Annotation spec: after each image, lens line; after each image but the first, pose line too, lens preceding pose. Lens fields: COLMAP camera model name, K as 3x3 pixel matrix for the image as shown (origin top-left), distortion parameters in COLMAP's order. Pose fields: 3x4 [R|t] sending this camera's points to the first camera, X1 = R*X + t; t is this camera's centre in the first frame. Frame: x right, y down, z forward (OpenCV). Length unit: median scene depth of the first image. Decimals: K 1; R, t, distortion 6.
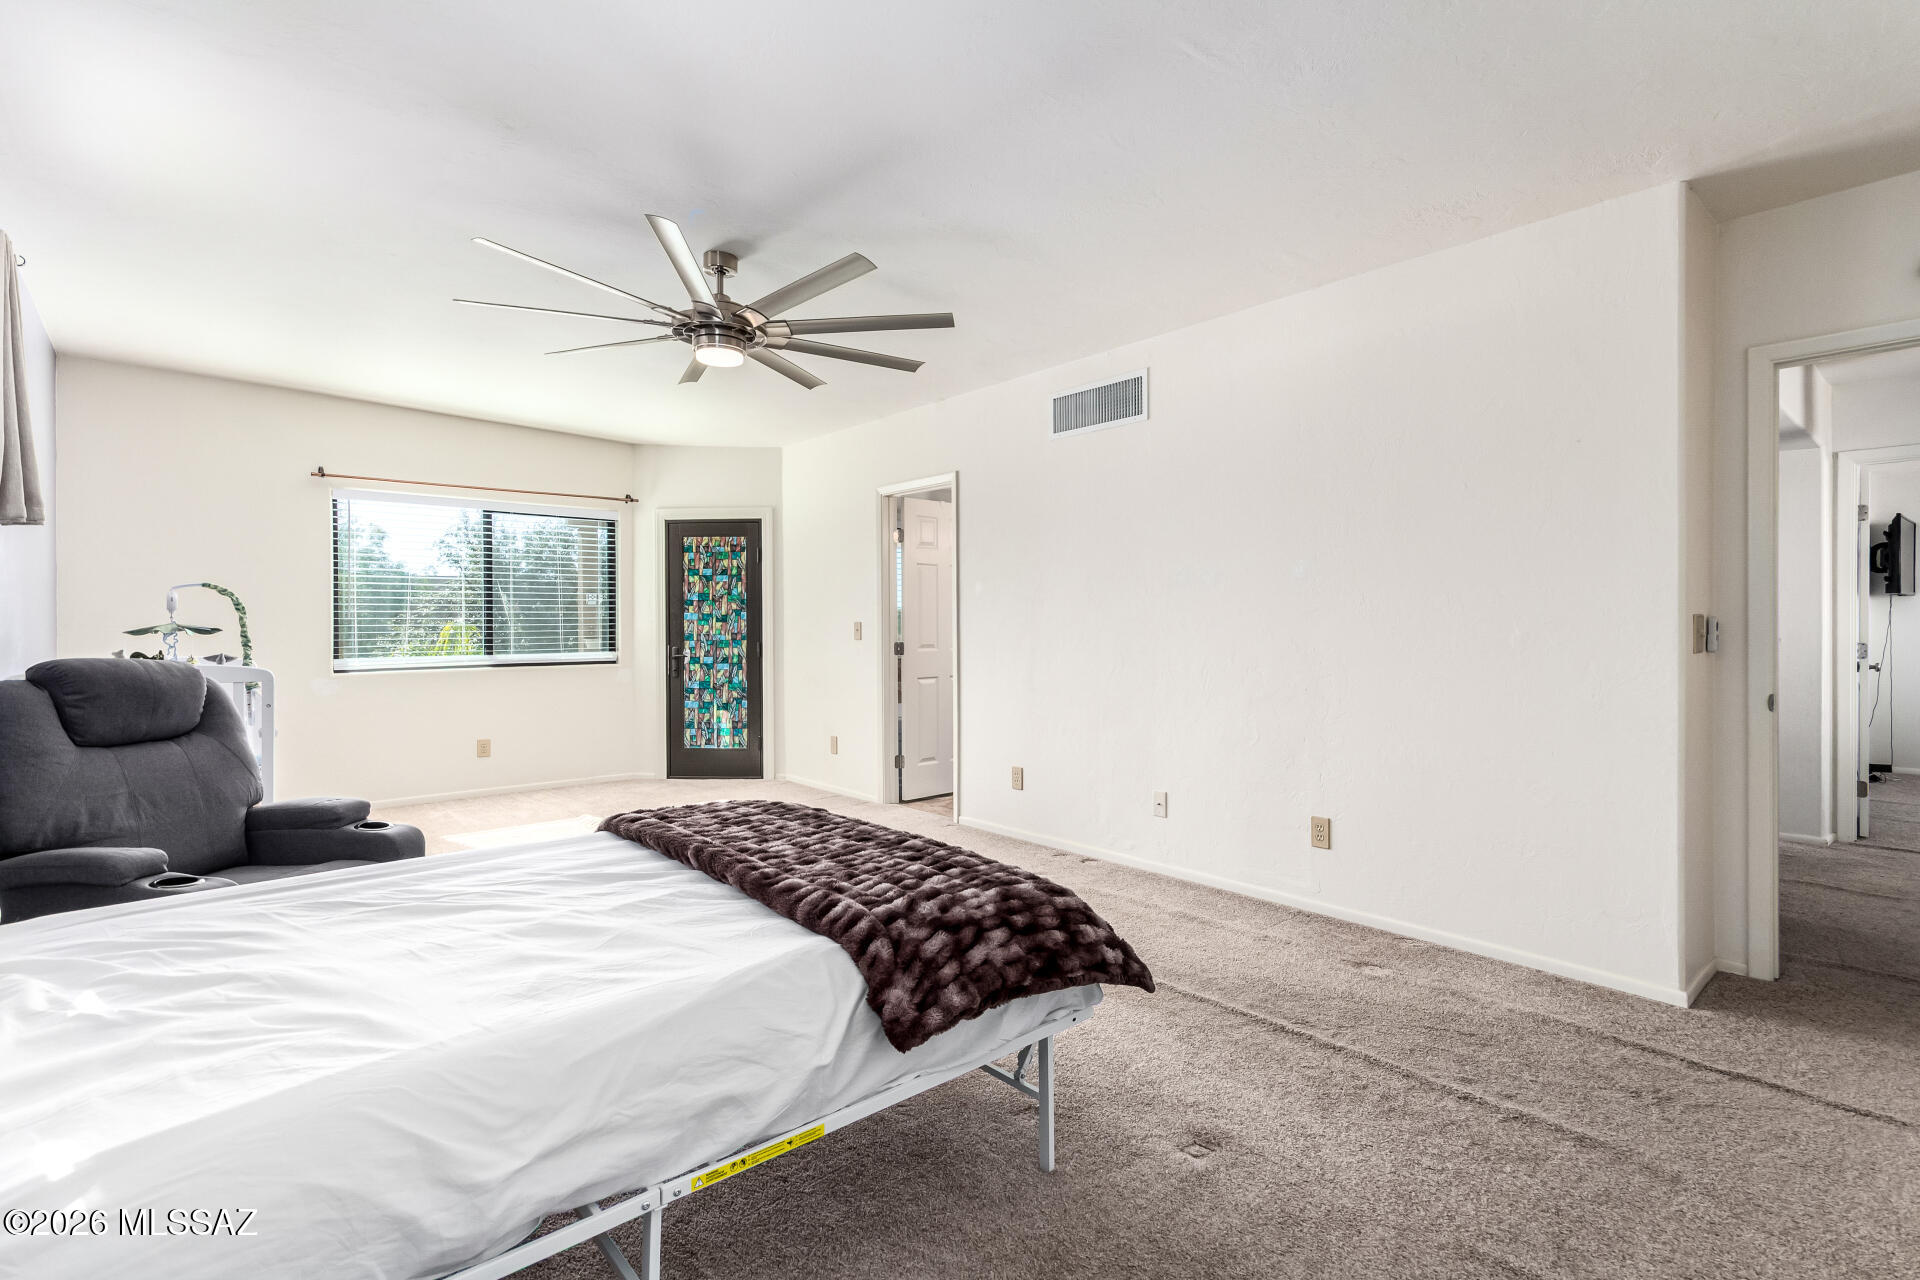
lens RADIAL K [[900.4, 0, 984.3], [0, 900.4, 635.1], [0, 0, 1]] dist [0.015511, -0.017273]
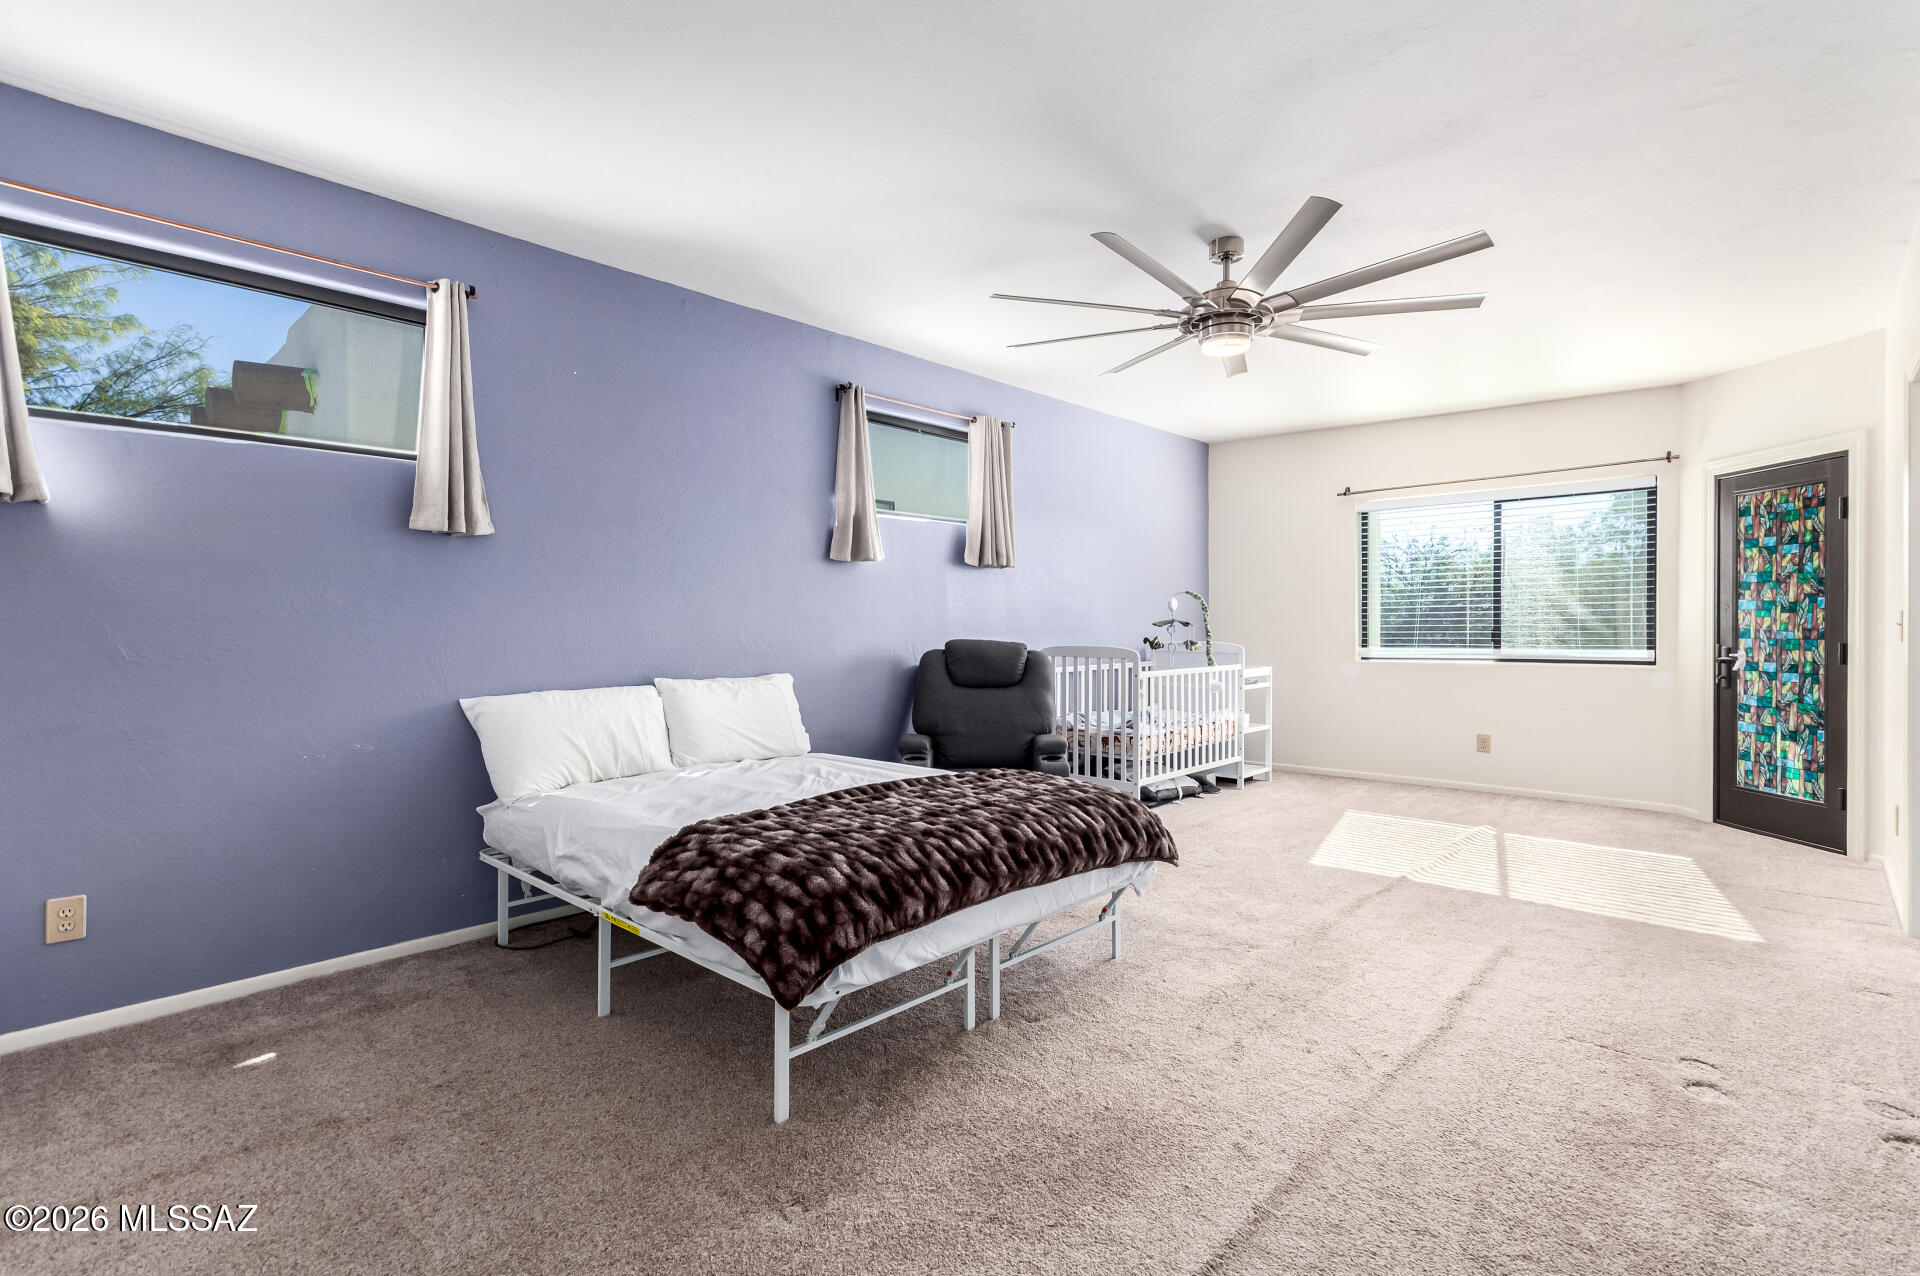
lens RADIAL K [[900.4, 0, 984.3], [0, 900.4, 633.1], [0, 0, 1]] dist [0.015511, -0.017273]
pose [[0.096086, 0.013016, -0.995288, 0.333353], [-0.005449, 0.999906, 0.012550, -0.004072], [0.995358, 0.004217, 0.096148, 0.324207]]
